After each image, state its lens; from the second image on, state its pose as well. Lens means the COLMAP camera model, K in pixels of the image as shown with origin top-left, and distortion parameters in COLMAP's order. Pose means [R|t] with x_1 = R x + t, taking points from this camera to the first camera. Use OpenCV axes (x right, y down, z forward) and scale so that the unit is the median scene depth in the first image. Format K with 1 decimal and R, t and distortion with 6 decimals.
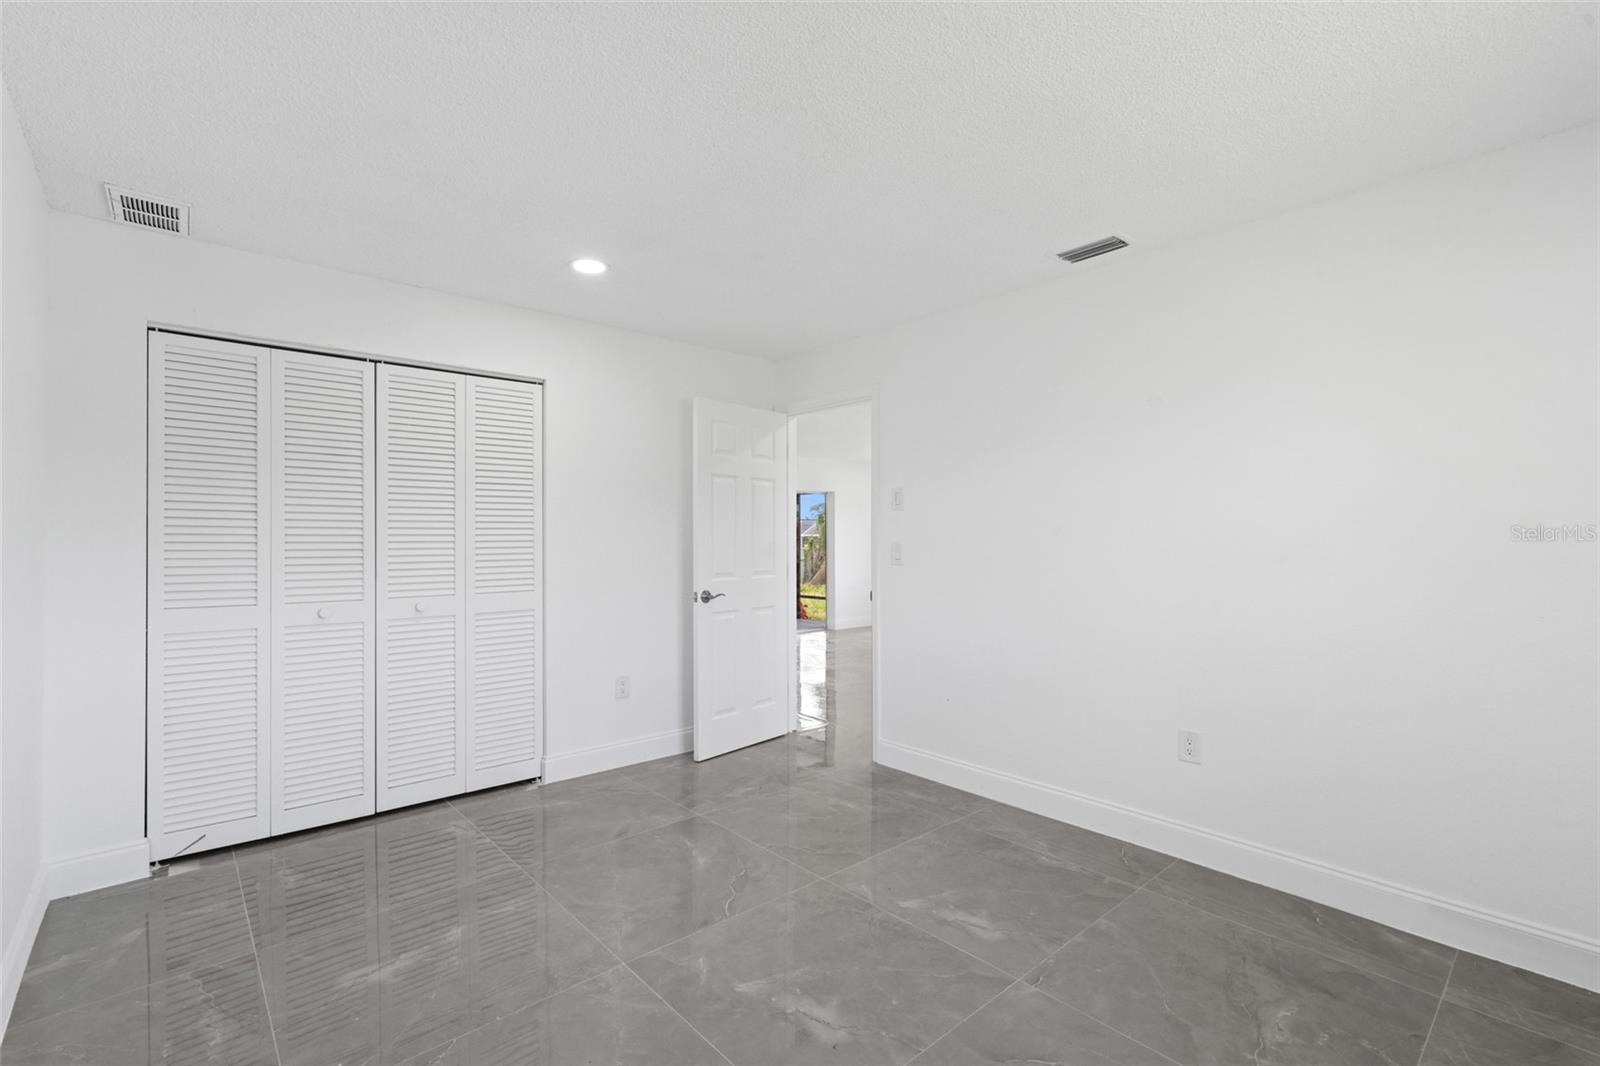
lens RADIAL K [[718.5, 0, 799.2], [0, 718.5, 536.0], [0, 0, 1]] dist [-0.002681, 0.000925]
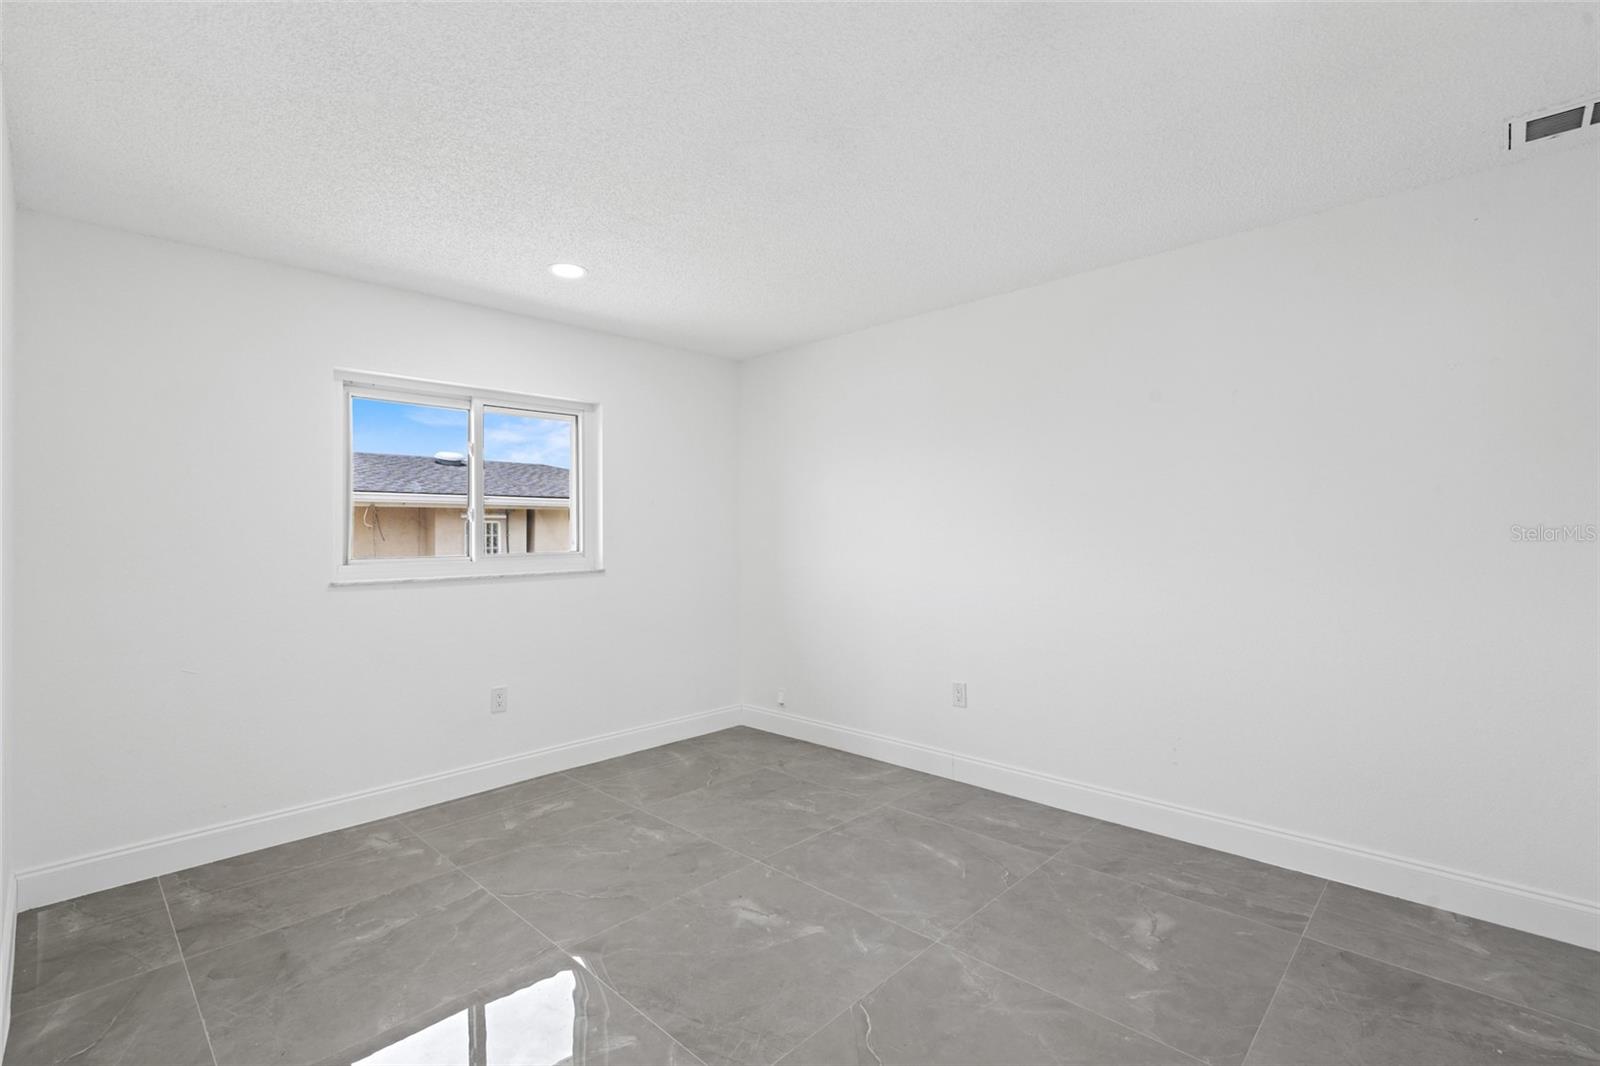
lens RADIAL K [[718.5, 0, 800.8], [0, 718.5, 532.5], [0, 0, 1]] dist [-0.002681, 0.000925]
pose [[-0.996678, 0.009054, -0.080942, 0.034032], [0.009504, 0.999941, -0.005172, 0.003486], [0.080891, -0.005924, -0.996705, 2.143827]]
